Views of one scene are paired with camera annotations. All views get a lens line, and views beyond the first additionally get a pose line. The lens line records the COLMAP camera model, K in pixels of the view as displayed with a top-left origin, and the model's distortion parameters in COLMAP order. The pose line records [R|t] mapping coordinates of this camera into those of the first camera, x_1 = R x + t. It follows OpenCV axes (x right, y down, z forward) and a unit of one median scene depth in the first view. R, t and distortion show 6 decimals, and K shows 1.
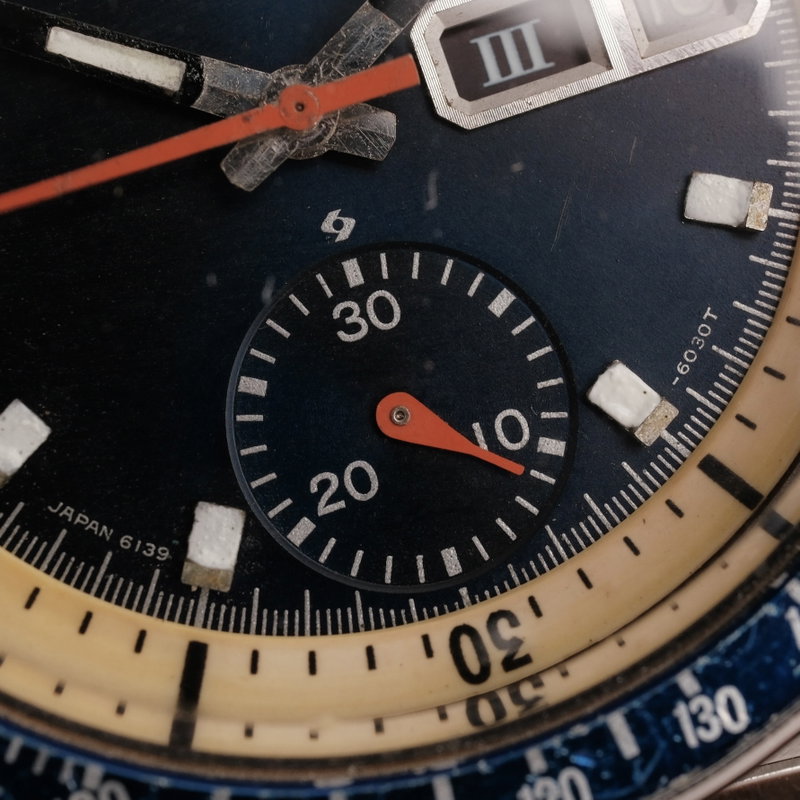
lens RADIAL K [[2398.4, 0, 401.7], [0, 2398.4, 397.1], [0, 0, 1]] dist [0.014884, 0.318976]
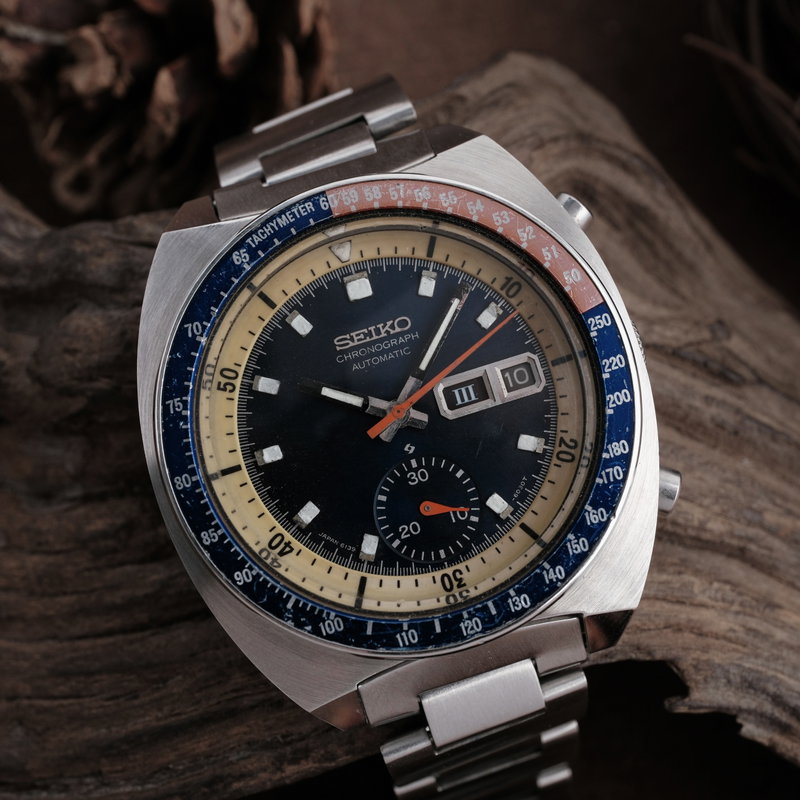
lens RADIAL K [[1486.9, 0, 400.0], [0, 1486.9, 400.0], [0, 0, 1]] dist [0.023019, 0.071236]
pose [[0.998932, 0.019854, -0.041731, 0.043337], [-0.021150, 0.999300, -0.030850, -0.075606], [0.041089, 0.031700, 0.998653, -1.011189]]
